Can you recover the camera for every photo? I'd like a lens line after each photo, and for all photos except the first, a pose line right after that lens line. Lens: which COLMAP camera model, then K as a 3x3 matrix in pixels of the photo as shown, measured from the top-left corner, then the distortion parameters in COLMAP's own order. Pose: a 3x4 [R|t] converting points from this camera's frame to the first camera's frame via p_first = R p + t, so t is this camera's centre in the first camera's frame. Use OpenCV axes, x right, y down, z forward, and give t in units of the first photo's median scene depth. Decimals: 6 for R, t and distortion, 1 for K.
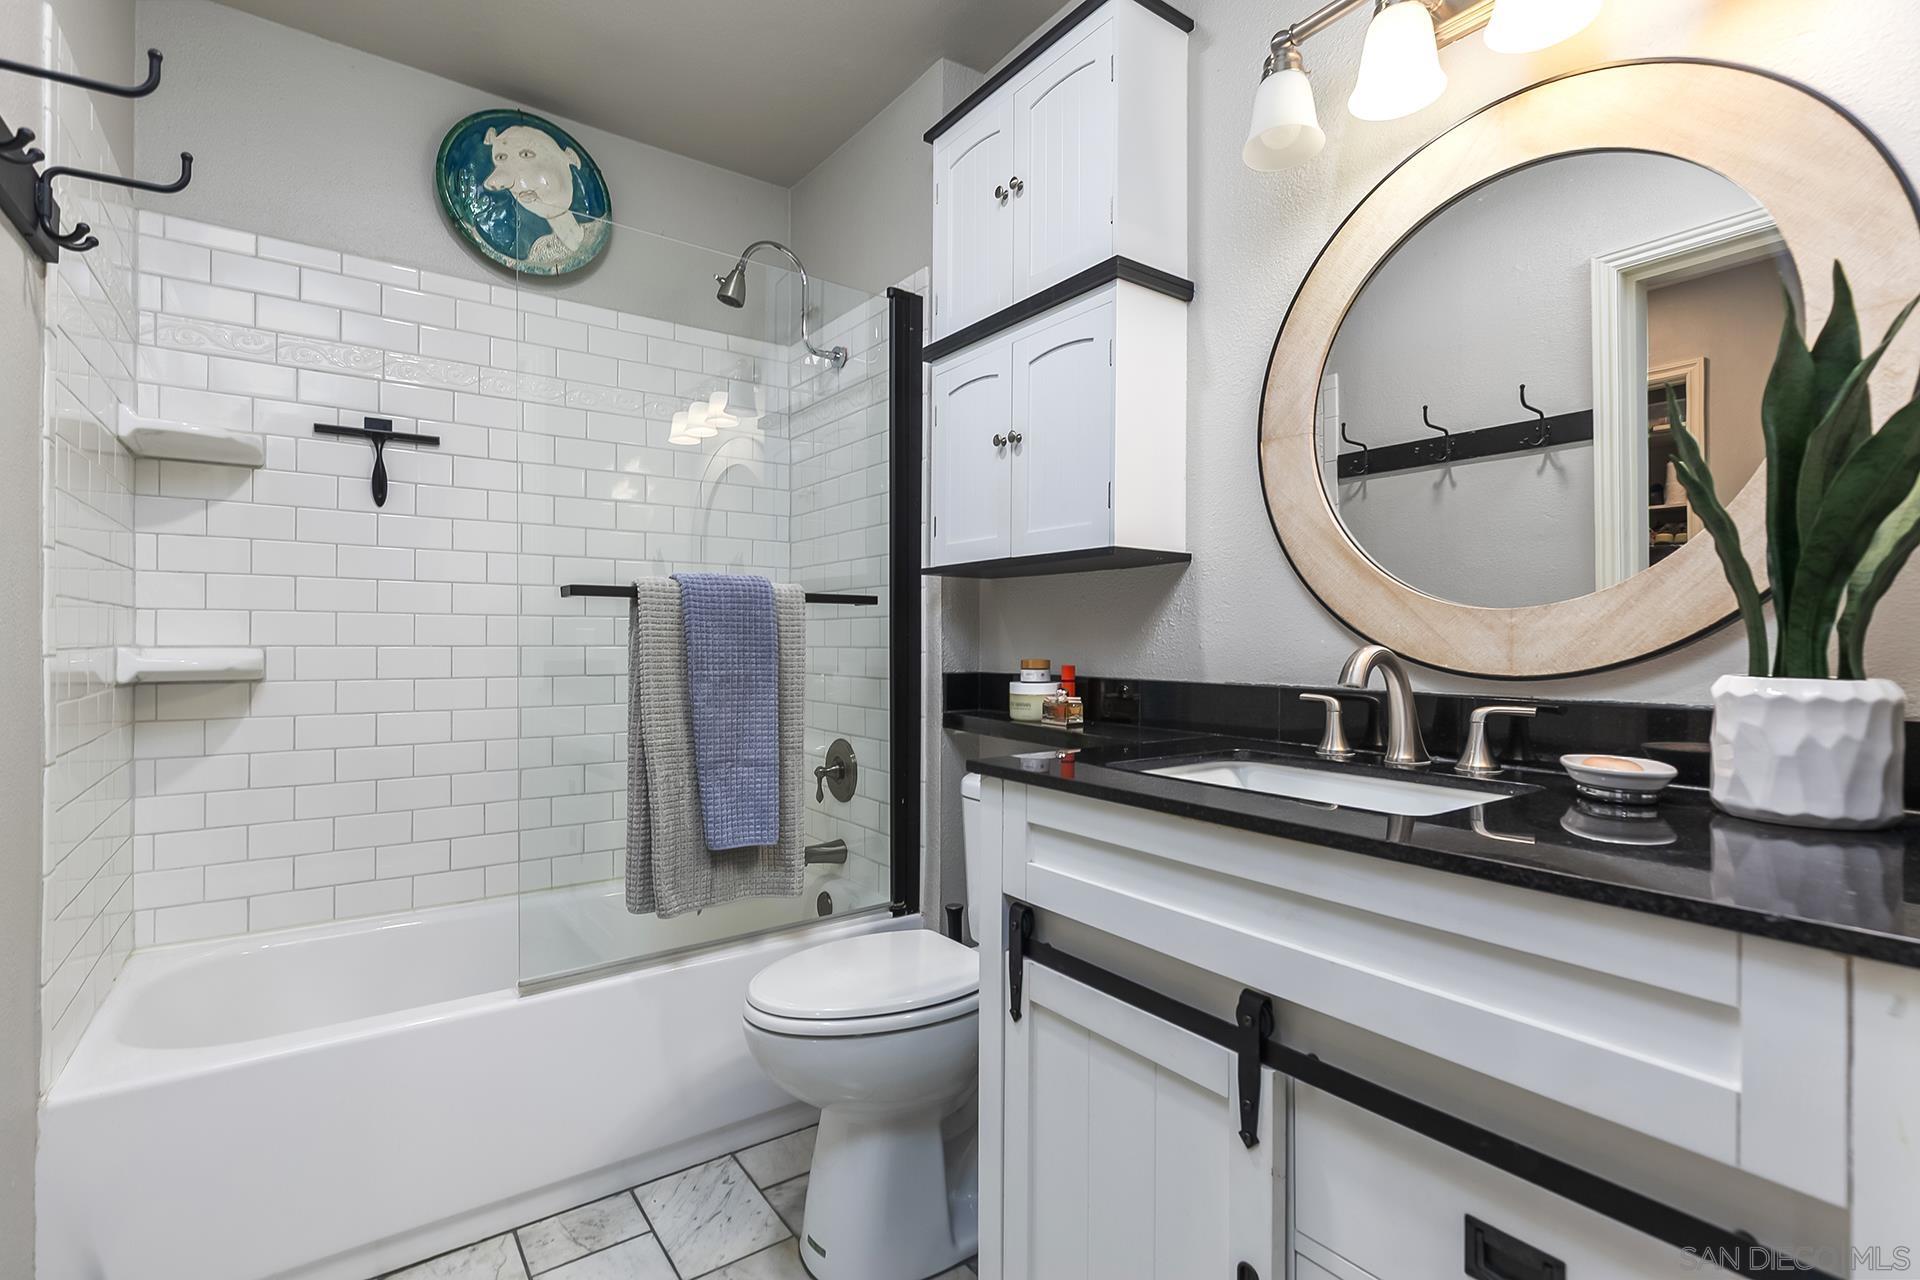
lens RADIAL K [[916.9, 0, 965.6], [0, 916.9, 636.1], [0, 0, 1]] dist [0.000745, 0.000503]
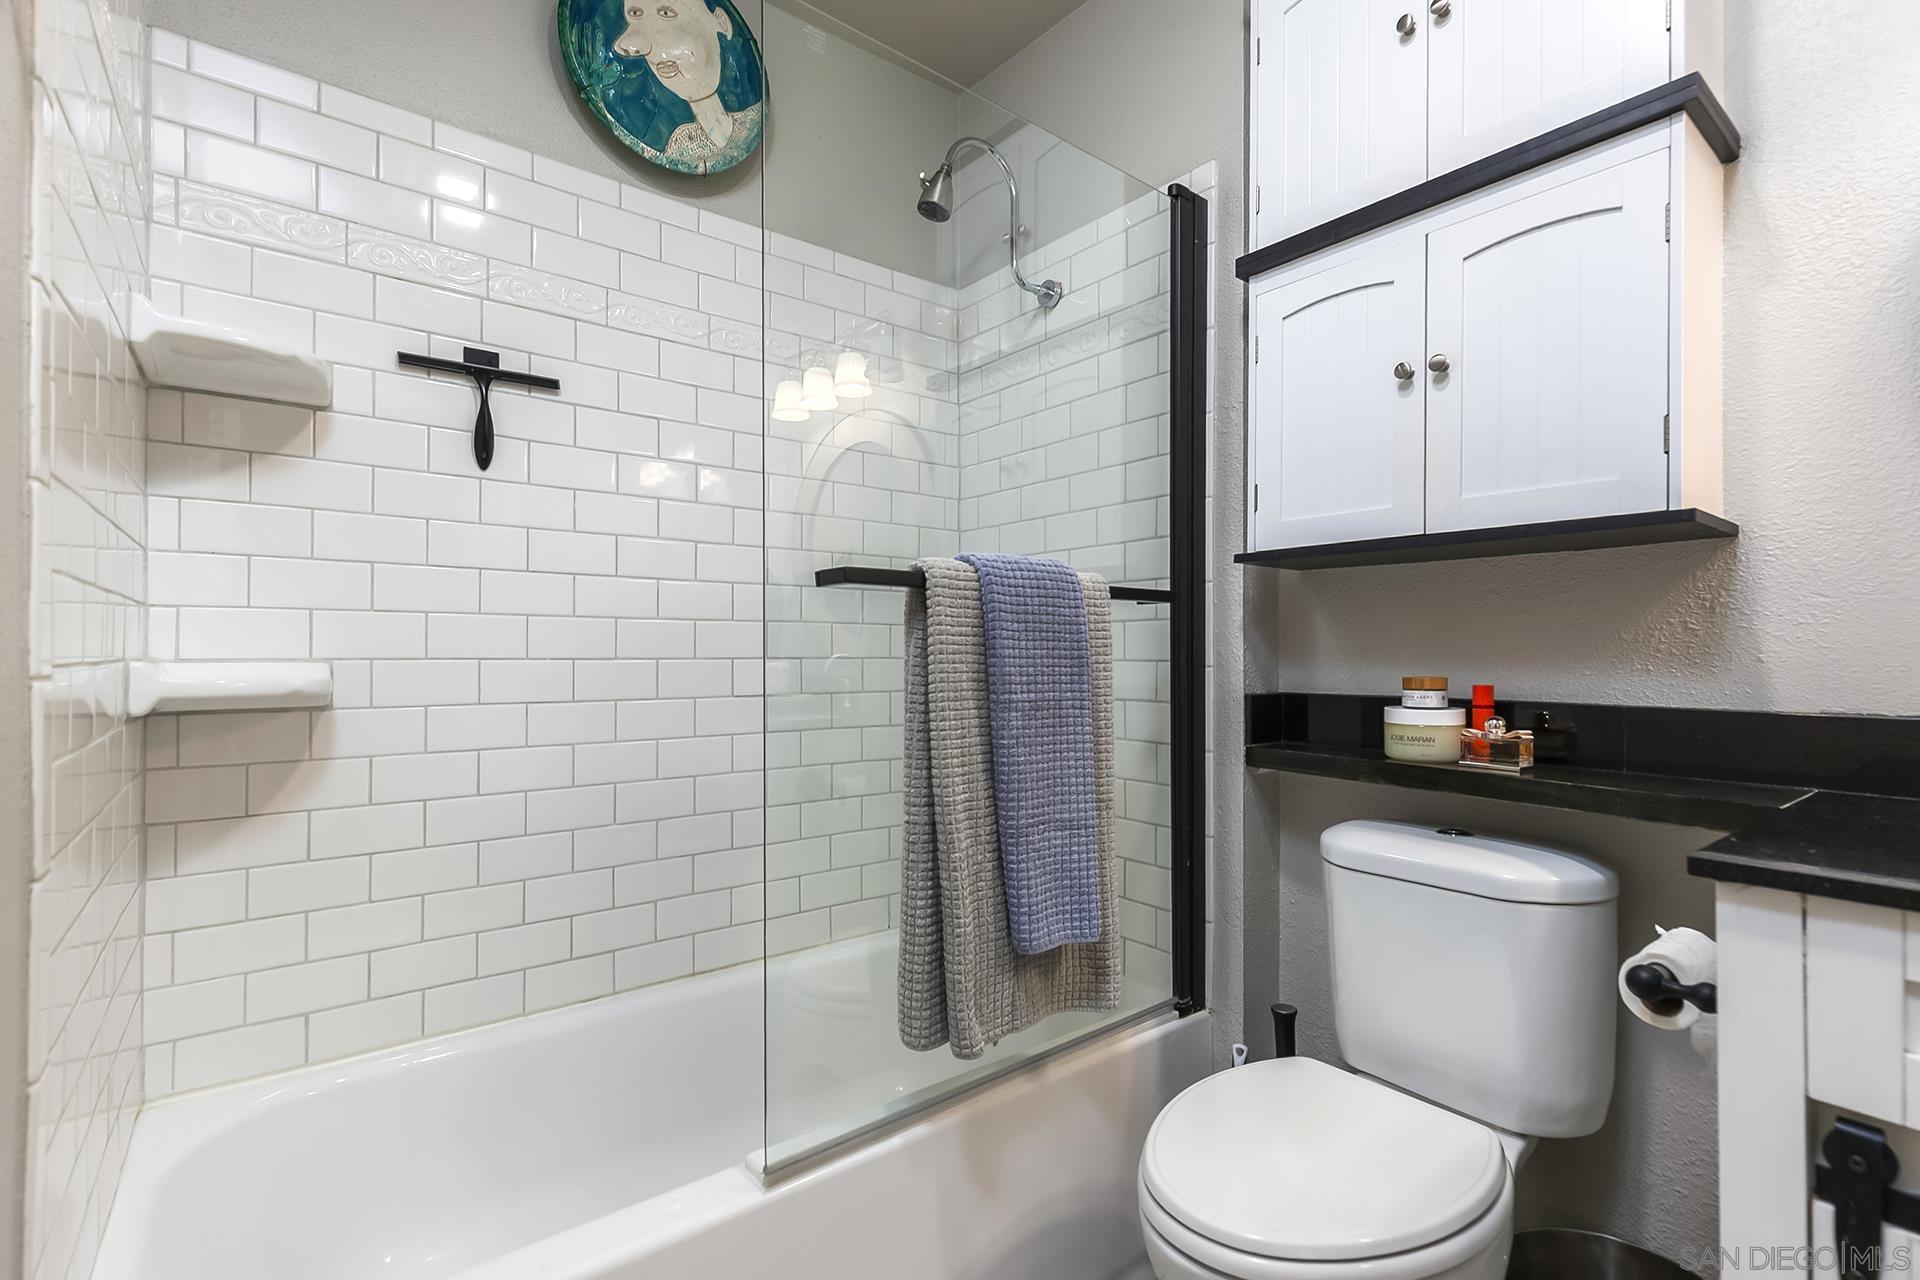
lens RADIAL K [[895.6, 0, 959.0], [0, 895.6, 646.6], [0, 0, 1]] dist [0.012812, -0.002127]
pose [[0.999282, -0.000244, 0.037888, -0.302647], [0.000376, 0.999994, -0.003484, 0.003552], [-0.037886, 0.003495, 0.999276, 0.281128]]
